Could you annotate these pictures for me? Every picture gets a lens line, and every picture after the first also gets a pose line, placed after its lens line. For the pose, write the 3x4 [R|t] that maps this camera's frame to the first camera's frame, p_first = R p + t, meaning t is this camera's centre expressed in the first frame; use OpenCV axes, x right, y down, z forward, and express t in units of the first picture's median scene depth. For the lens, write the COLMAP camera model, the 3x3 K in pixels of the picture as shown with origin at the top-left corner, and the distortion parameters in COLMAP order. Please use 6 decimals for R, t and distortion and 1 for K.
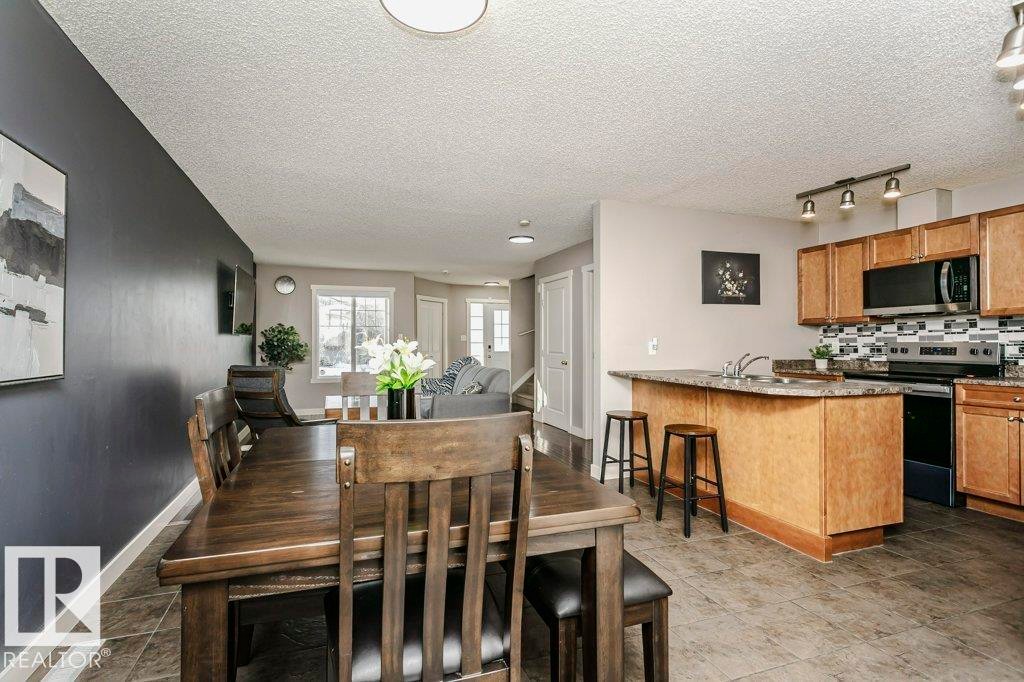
lens RADIAL K [[492.1, 0, 498.8], [0, 492.1, 335.9], [0, 0, 1]] dist [-0.003032, -0.000145]
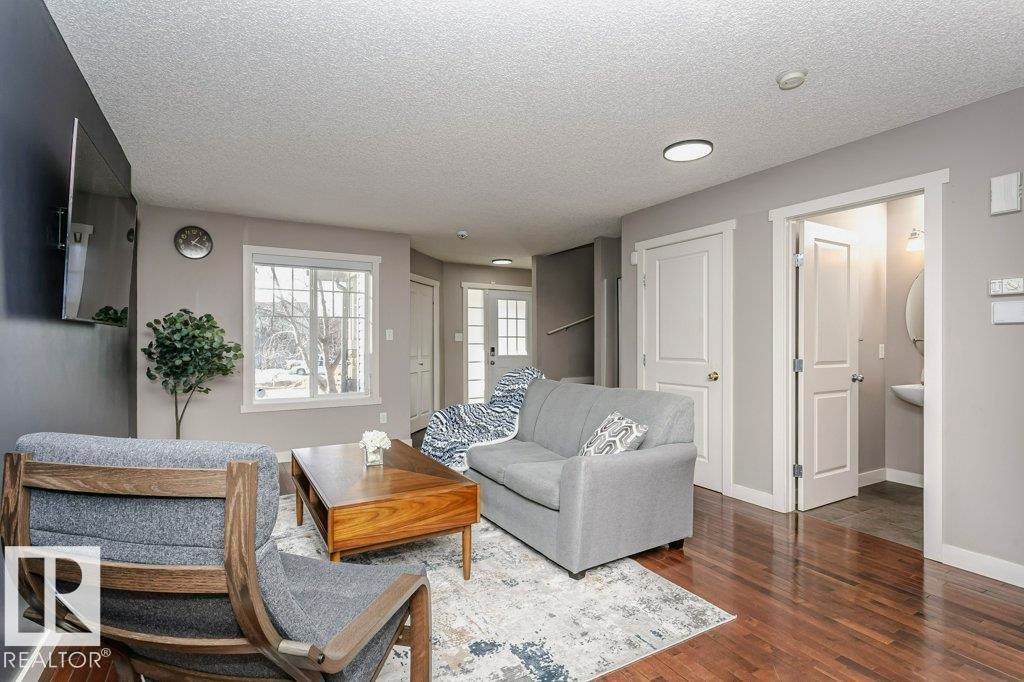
lens RADIAL K [[480.3, 0, 488.8], [0, 480.3, 343.3], [0, 0, 1]] dist [0.001596, 0.000705]
pose [[0.985135, -0.000103, 0.171782, -0.452794], [-0.001968, 0.999927, 0.011889, 0.014193], [-0.171771, -0.012051, 0.985063, 0.919701]]
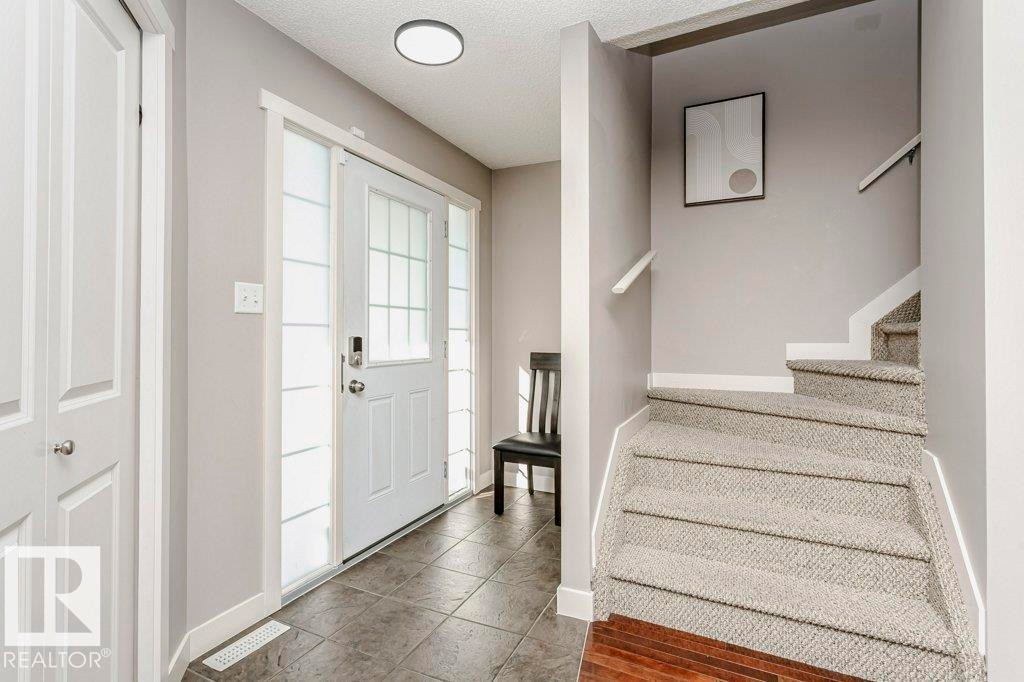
lens RADIAL K [[492.1, 0, 498.8], [0, 492.1, 335.9], [0, 0, 1]] dist [-0.003032, -0.000145]
pose [[0.713039, 0.001222, 0.701124, -0.407053], [-0.011015, 0.999895, 0.009460, 0.047777], [-0.701038, -0.014468, 0.712977, 2.437121]]
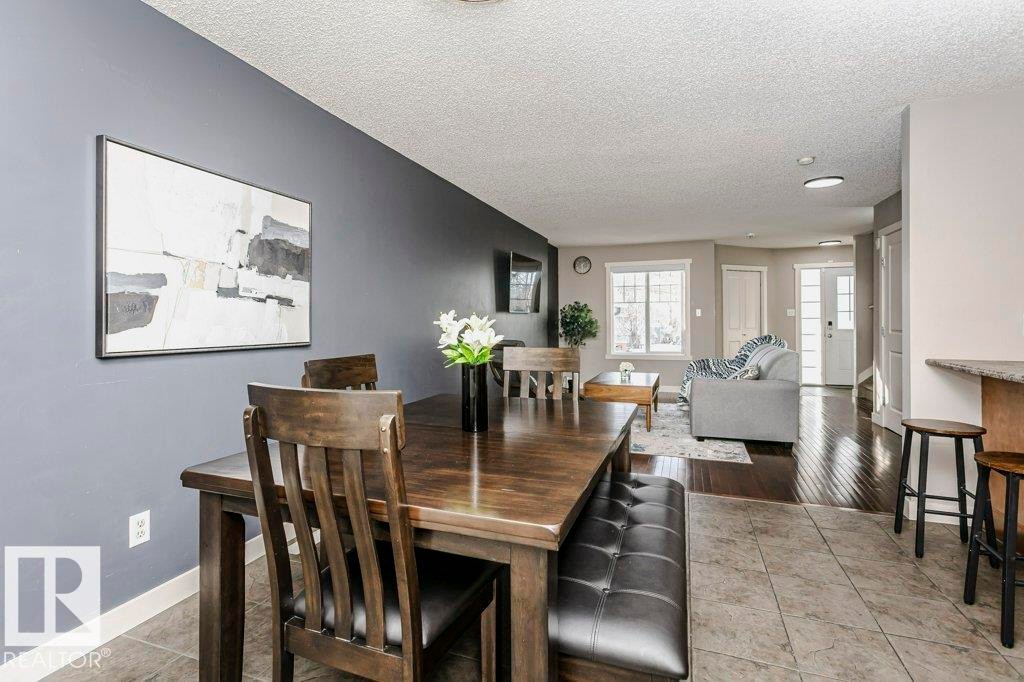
lens RADIAL K [[496.6, 0, 492.1], [0, 496.6, 319.0], [0, 0, 1]] dist [0.002415, -0.000476]
pose [[0.757498, -0.006169, -0.652808, 0.278873], [0.014512, 0.999867, 0.007389, 0.004575], [0.652676, -0.015071, 0.757487, 0.139226]]
